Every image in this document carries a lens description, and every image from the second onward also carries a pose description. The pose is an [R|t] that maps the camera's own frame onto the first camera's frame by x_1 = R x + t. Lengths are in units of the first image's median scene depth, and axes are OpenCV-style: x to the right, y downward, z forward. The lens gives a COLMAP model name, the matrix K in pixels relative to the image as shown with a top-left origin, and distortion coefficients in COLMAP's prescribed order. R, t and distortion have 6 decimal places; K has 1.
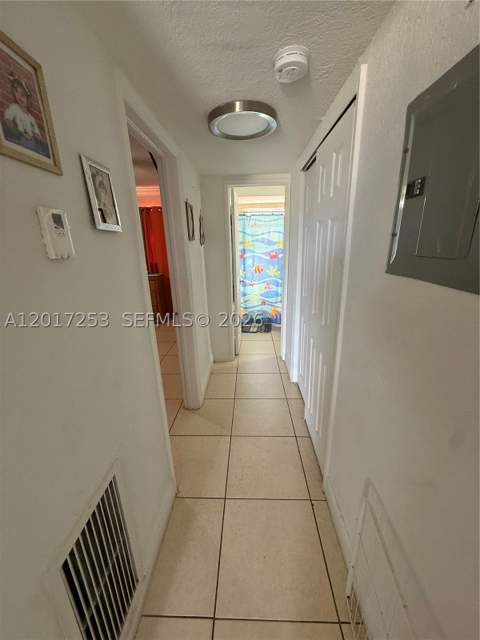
lens RADIAL K [[253.5, 0, 242.3], [0, 253.5, 317.3], [0, 0, 1]] dist [-0.001081, 0.000055]
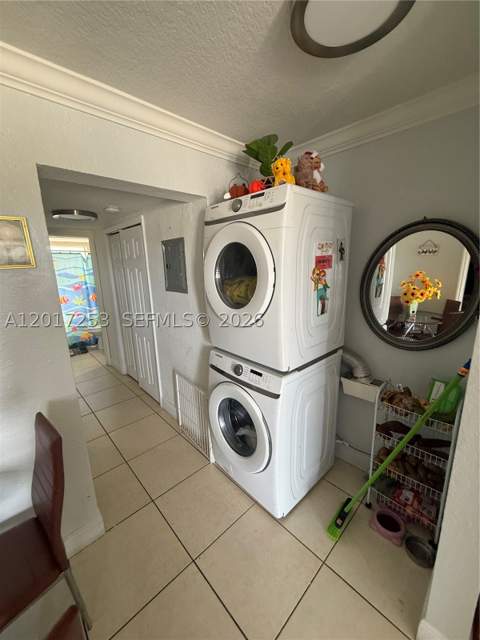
lens RADIAL K [[253.5, 0, 242.3], [0, 253.5, 317.3], [0, 0, 1]] dist [-0.001081, 0.000055]
pose [[0.700639, -0.148928, 0.697800, -0.181777], [0.216498, 0.976241, -0.009024, 0.066542], [-0.679877, 0.157395, 0.716236, -0.330099]]
